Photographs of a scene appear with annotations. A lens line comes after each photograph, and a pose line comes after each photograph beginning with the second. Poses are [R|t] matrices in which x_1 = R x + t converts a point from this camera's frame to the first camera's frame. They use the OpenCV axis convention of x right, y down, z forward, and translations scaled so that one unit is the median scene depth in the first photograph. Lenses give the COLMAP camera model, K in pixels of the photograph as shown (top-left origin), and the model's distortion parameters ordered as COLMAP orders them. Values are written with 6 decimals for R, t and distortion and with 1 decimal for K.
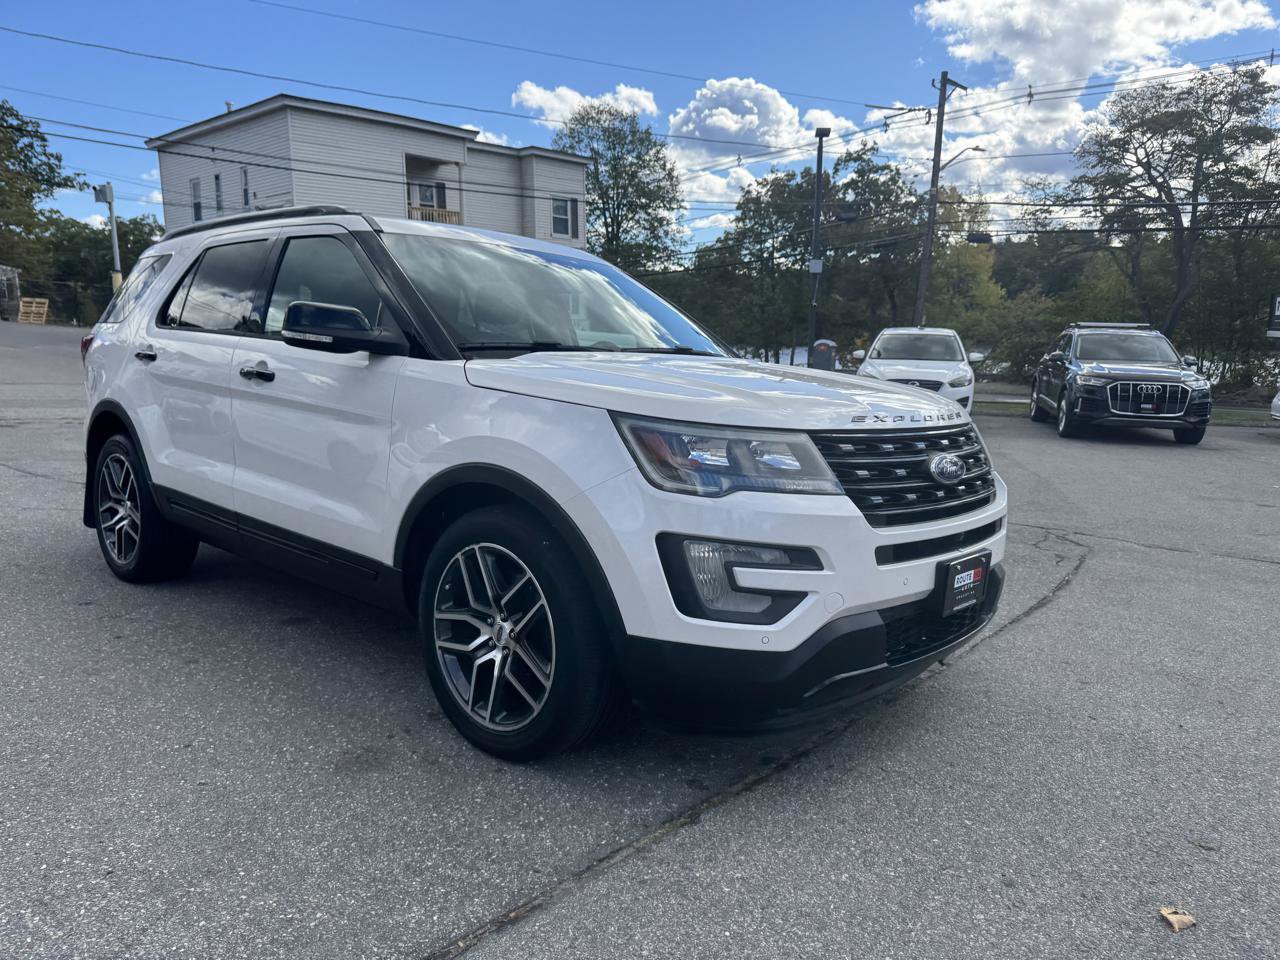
lens RADIAL K [[902.2, 0, 636.2], [0, 902.2, 482.4], [0, 0, 1]] dist [0.023008, -0.030039]
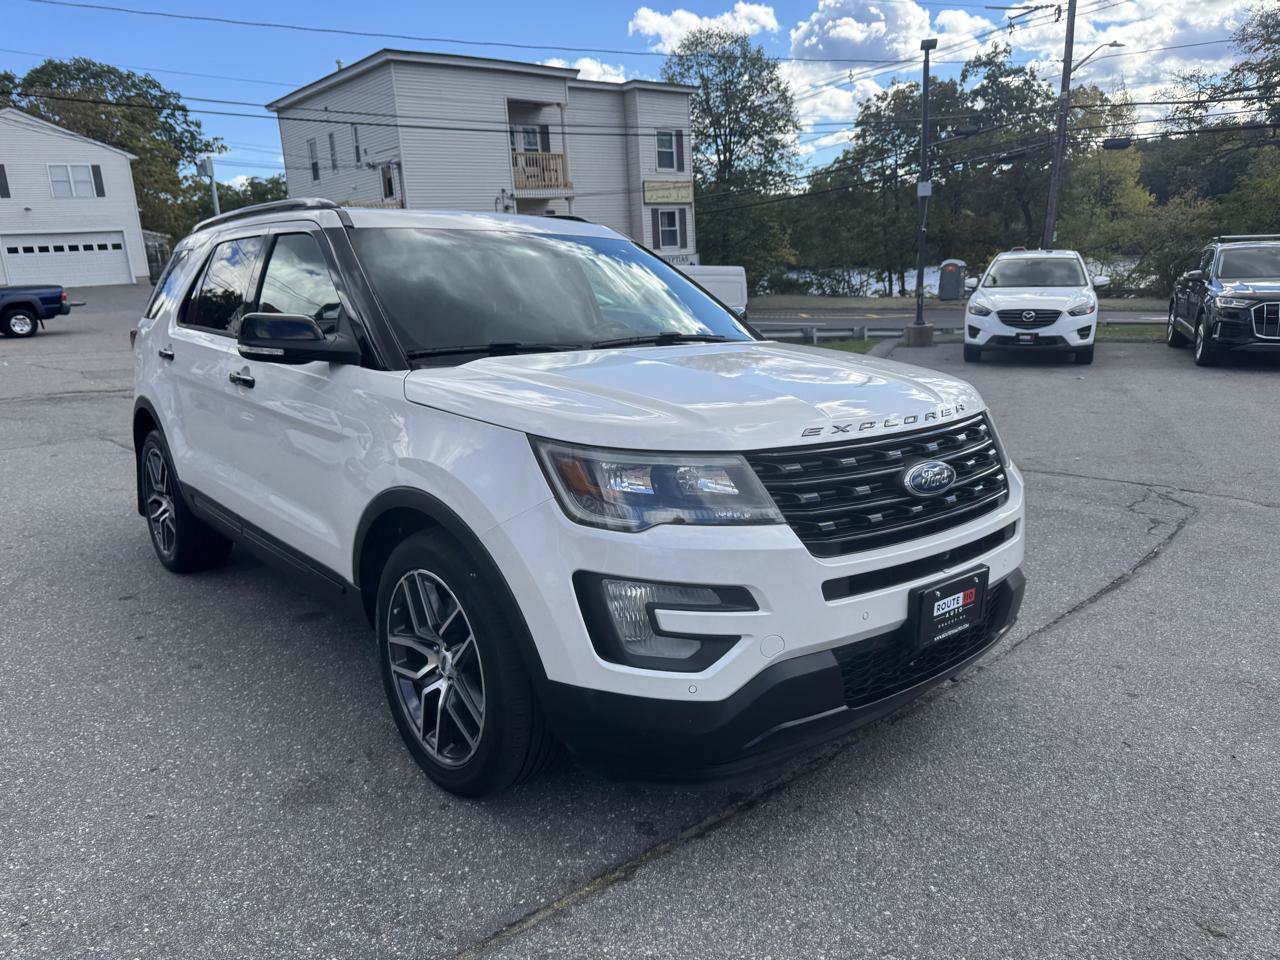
lens RADIAL K [[902.2, 0, 638.8], [0, 902.2, 467.0], [0, 0, 1]] dist [0.023008, -0.030039]
pose [[0.990408, -0.023072, -0.136231, 0.163688], [0.030706, 0.998058, 0.054202, -0.073783], [0.134716, -0.057865, 0.989193, 0.082231]]
